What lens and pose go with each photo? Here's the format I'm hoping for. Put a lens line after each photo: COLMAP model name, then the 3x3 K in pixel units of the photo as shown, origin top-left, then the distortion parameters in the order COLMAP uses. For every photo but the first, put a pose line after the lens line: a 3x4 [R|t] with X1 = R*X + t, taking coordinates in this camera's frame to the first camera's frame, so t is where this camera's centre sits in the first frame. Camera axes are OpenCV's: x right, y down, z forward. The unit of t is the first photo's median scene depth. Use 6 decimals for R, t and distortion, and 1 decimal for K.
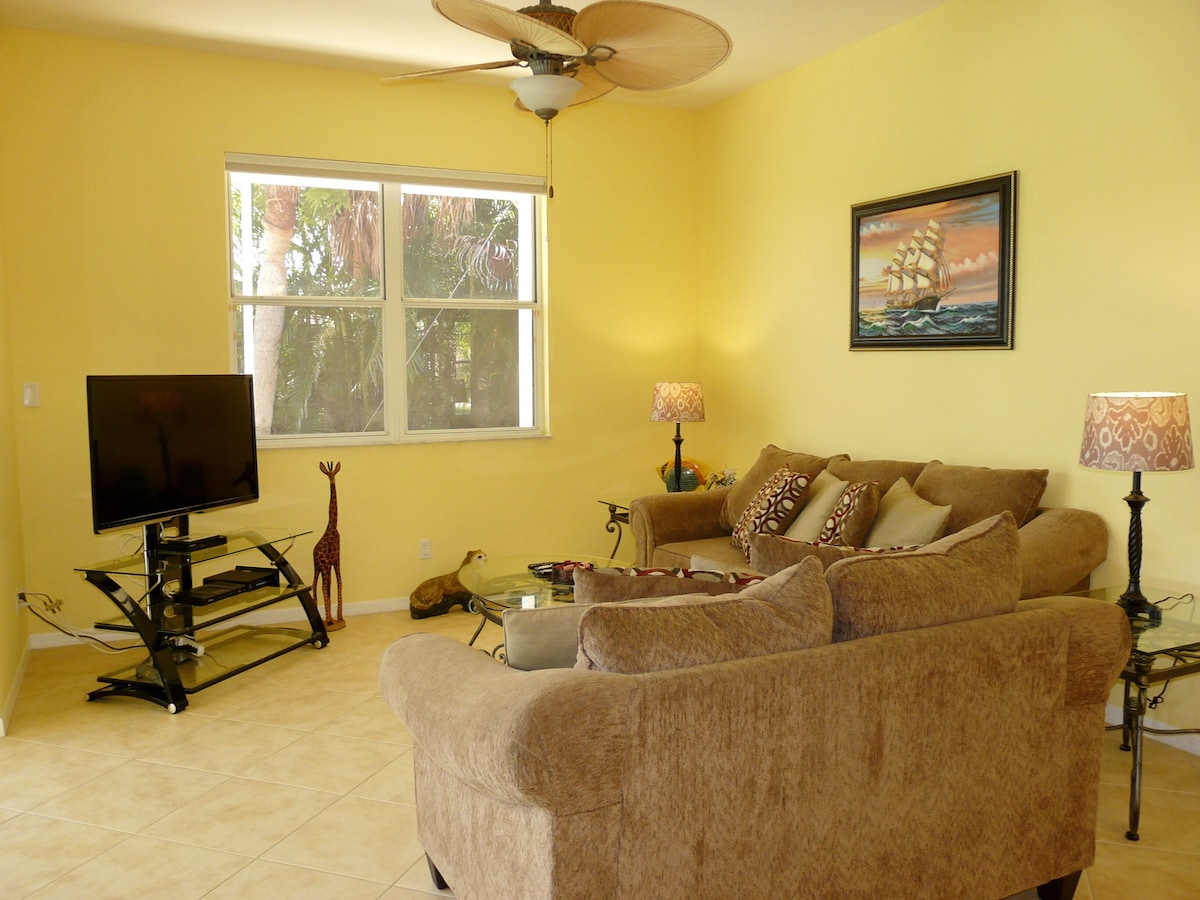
lens RADIAL K [[997.3, 0, 604.6], [0, 997.3, 446.8], [0, 0, 1]] dist [0.010272, 0.016717]
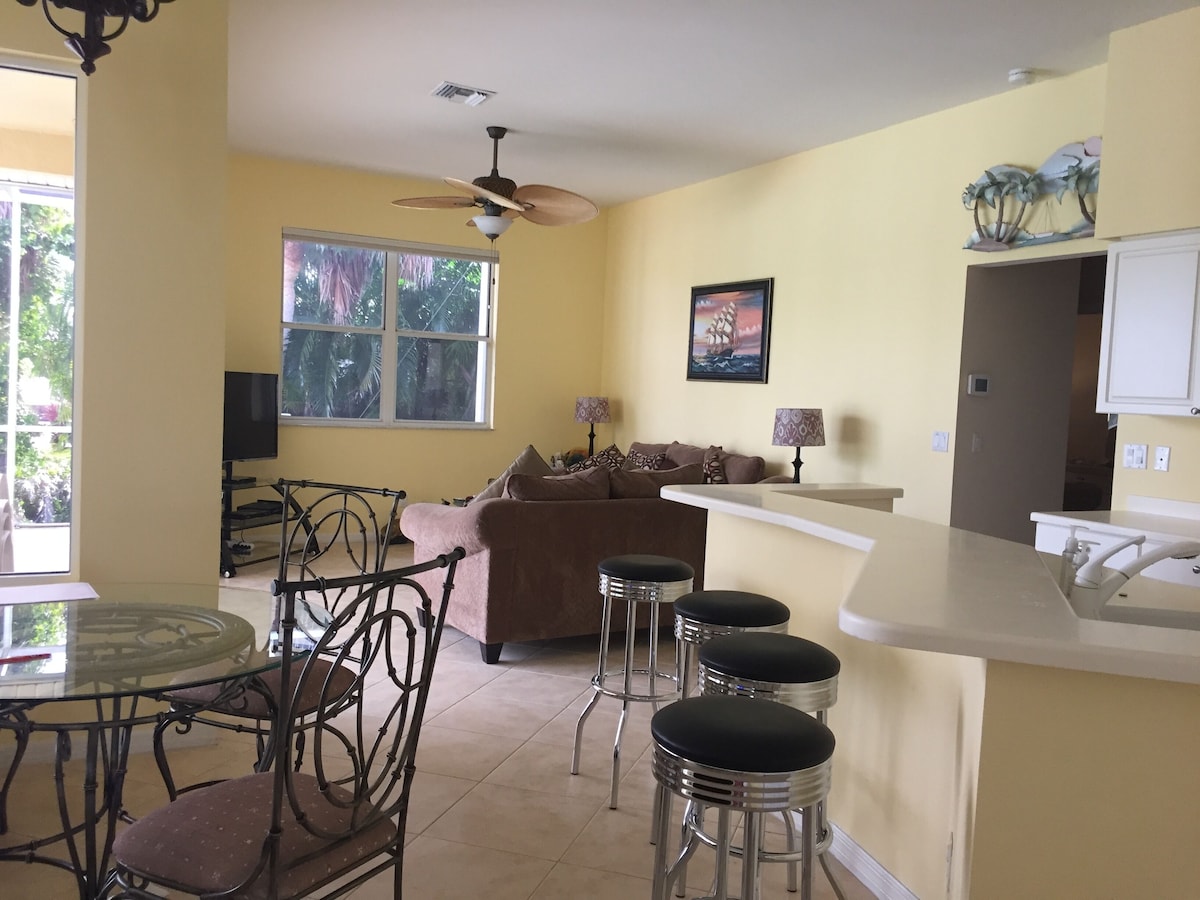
lens RADIAL K [[997.3, 0, 604.1], [0, 997.3, 440.0], [0, 0, 1]] dist [0.010272, 0.016717]
pose [[0.998452, 0.049229, 0.025900, 0.089167], [-0.048374, 0.998294, -0.032695, 0.058616], [-0.027465, 0.031391, 0.999130, -0.596033]]
